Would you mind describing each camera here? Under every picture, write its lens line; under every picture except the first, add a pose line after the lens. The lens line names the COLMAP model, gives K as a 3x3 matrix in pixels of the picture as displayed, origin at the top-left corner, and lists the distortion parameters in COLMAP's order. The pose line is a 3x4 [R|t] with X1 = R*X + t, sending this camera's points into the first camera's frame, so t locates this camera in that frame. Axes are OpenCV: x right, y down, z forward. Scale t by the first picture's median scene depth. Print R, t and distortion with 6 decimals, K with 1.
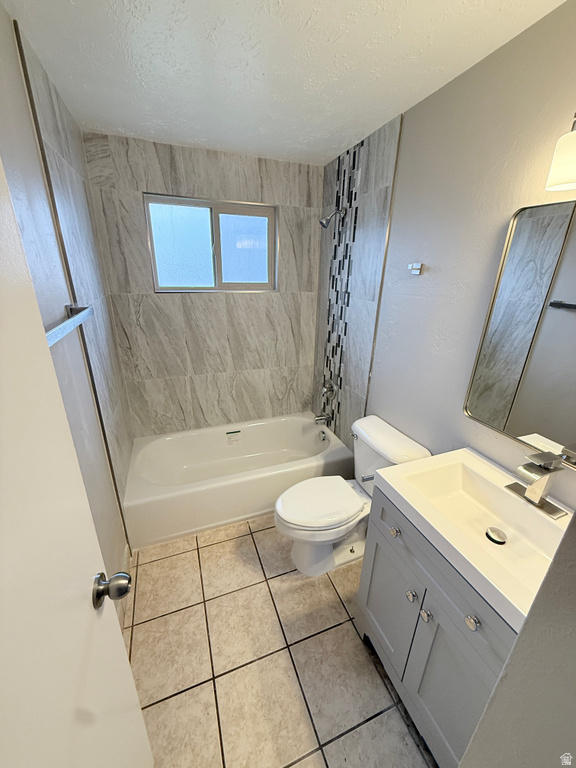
lens RADIAL K [[305.1, 0, 288.4], [0, 305.1, 385.5], [0, 0, 1]] dist [0.006007, -0.000369]
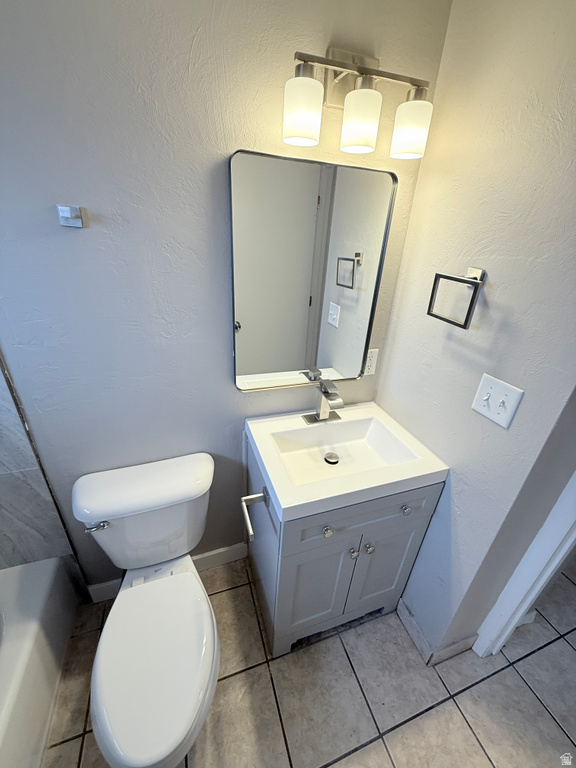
lens RADIAL K [[305.1, 0, 288.0], [0, 305.1, 385.3], [0, 0, 1]] dist [0.006007, -0.000369]
pose [[0.035383, -0.469826, 0.882049, -0.224473], [0.314073, 0.843112, 0.436487, -0.286039], [-0.948739, 0.261584, 0.177392, 0.721201]]
